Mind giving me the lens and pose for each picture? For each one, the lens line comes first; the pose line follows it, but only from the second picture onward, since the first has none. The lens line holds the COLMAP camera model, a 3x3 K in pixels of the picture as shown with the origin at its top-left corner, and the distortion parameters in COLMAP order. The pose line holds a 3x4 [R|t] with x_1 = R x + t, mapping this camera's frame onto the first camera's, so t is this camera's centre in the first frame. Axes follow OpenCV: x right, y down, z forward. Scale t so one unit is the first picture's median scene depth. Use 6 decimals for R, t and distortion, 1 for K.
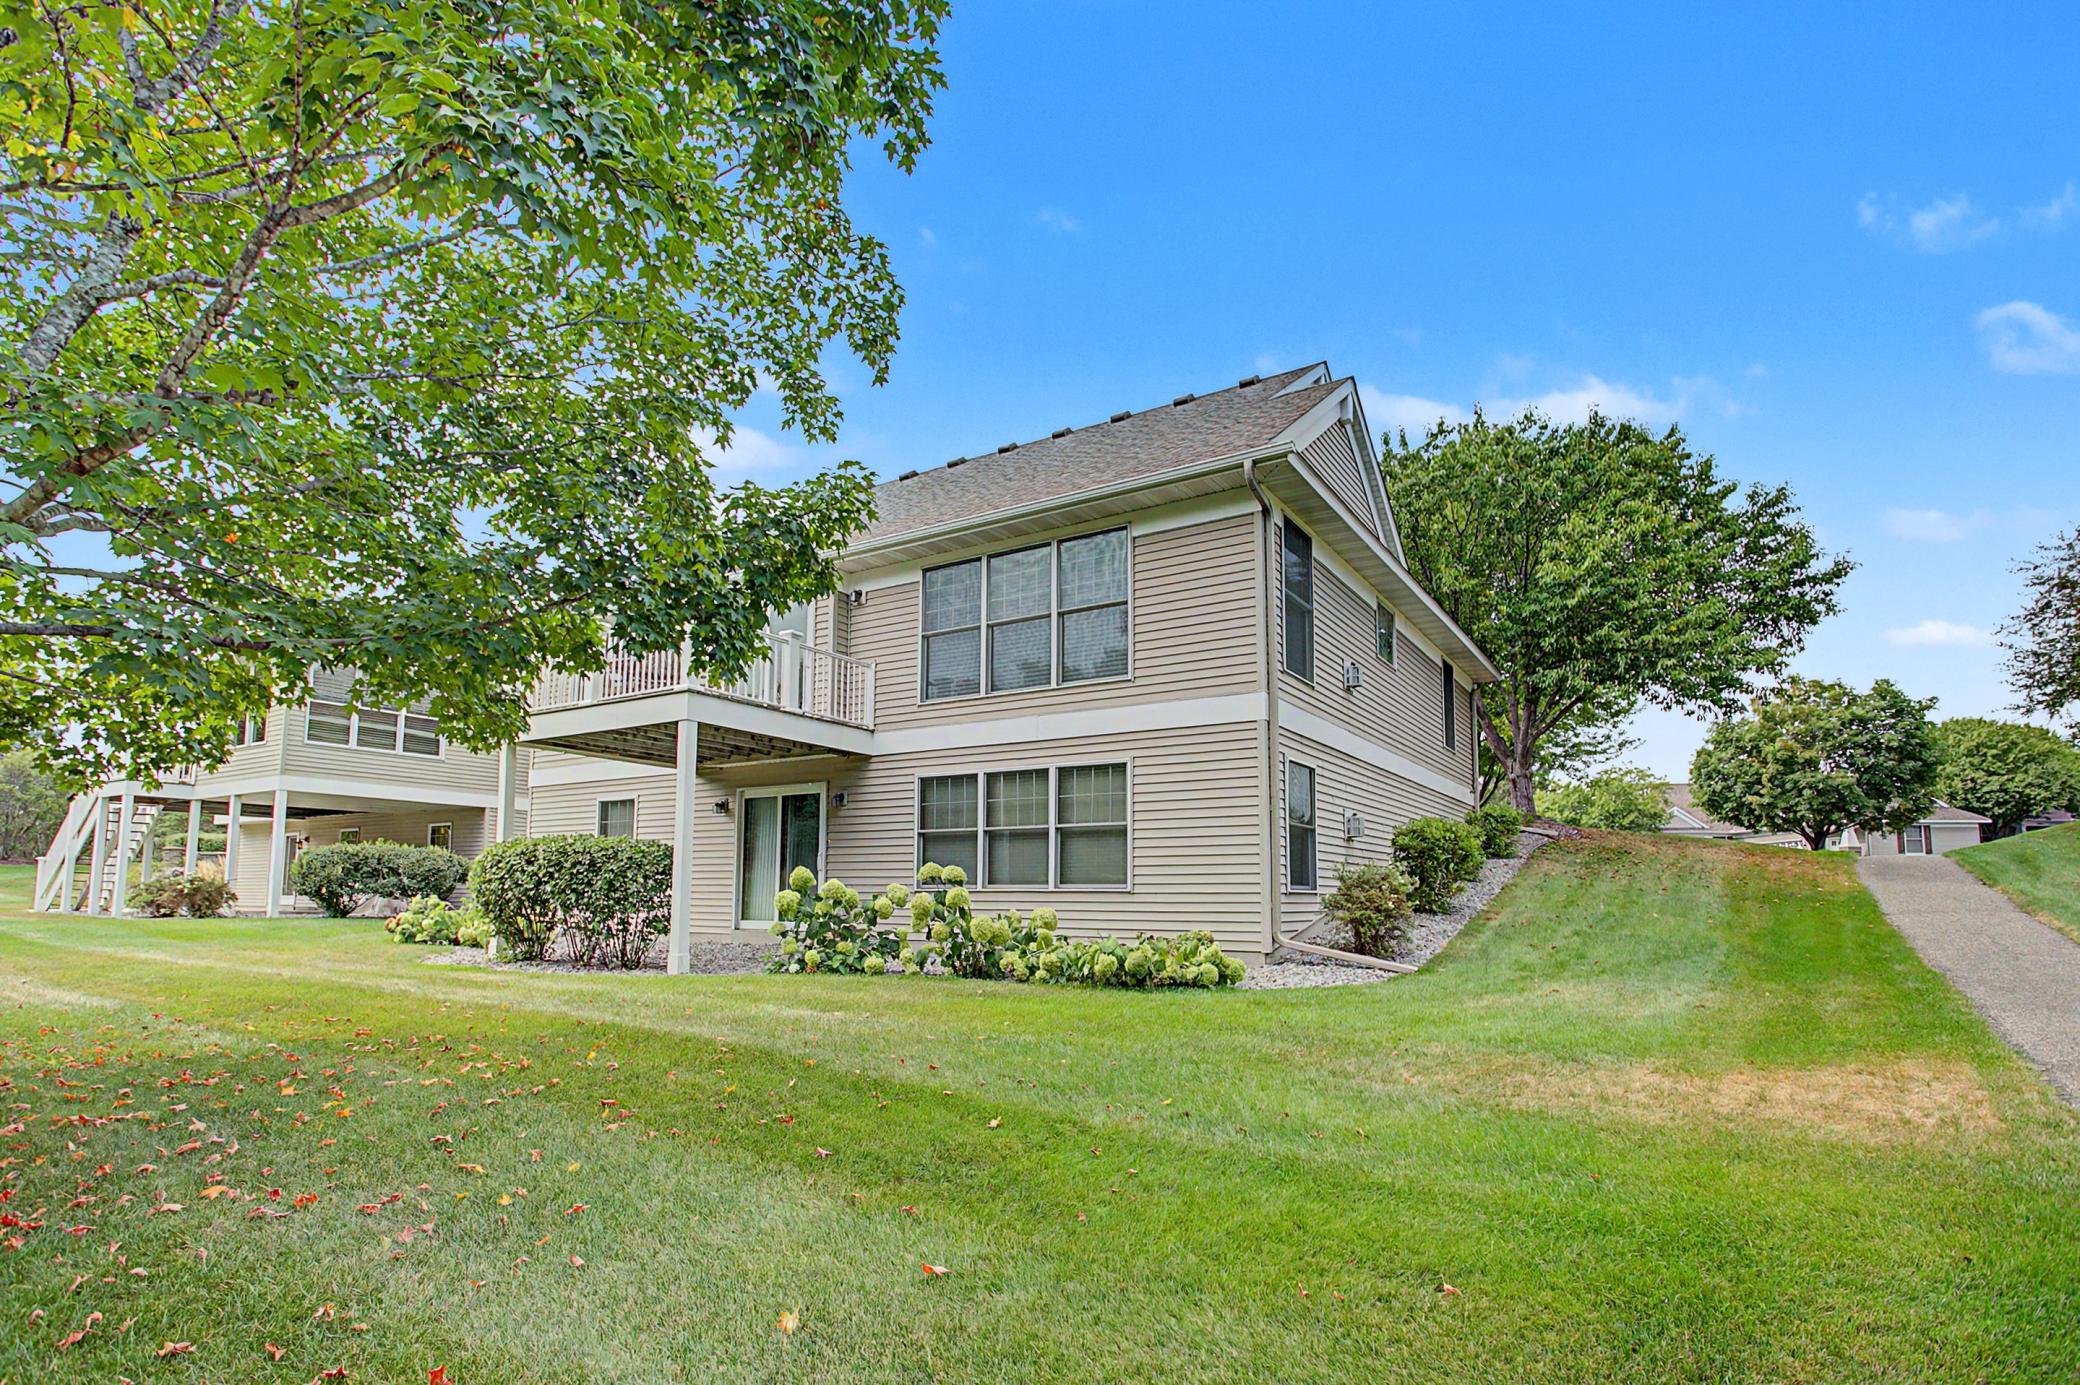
lens RADIAL K [[1056.8, 0, 1040.0], [0, 1056.8, 692.5], [0, 0, 1]] dist [-0.001228, -0.000088]
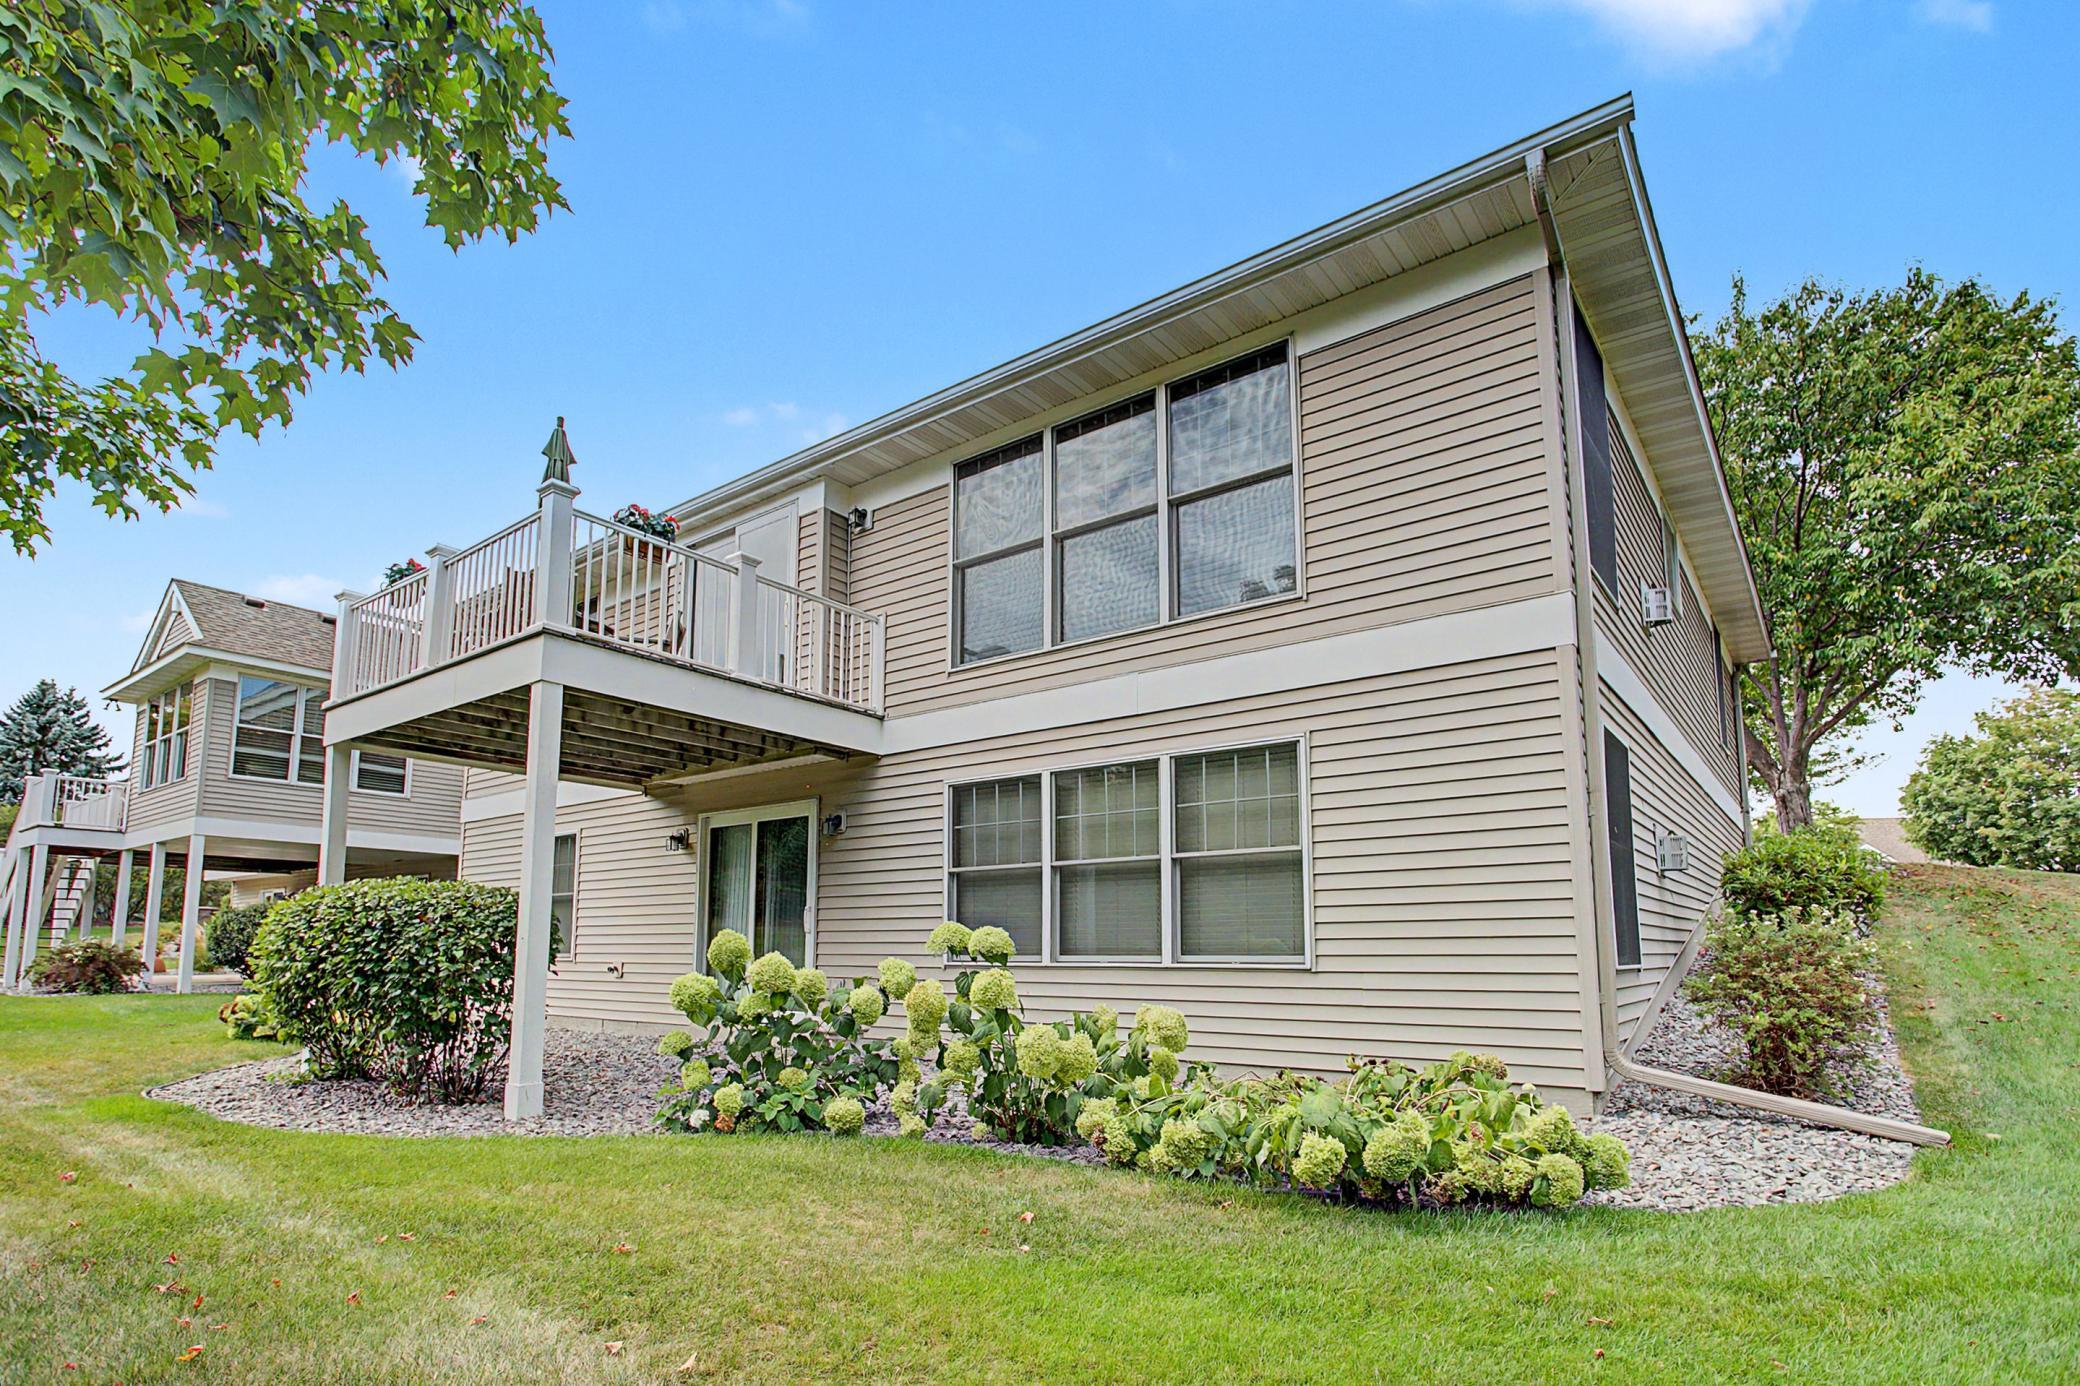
lens RADIAL K [[1018.1, 0, 1088.3], [0, 1018.1, 755.0], [0, 0, 1]] dist [-0.001424, 0.000064]
pose [[0.999239, -0.014750, -0.036106, -0.010447], [0.014904, 0.999881, 0.003981, 0.067417], [0.036043, -0.004516, 0.999340, 0.434345]]
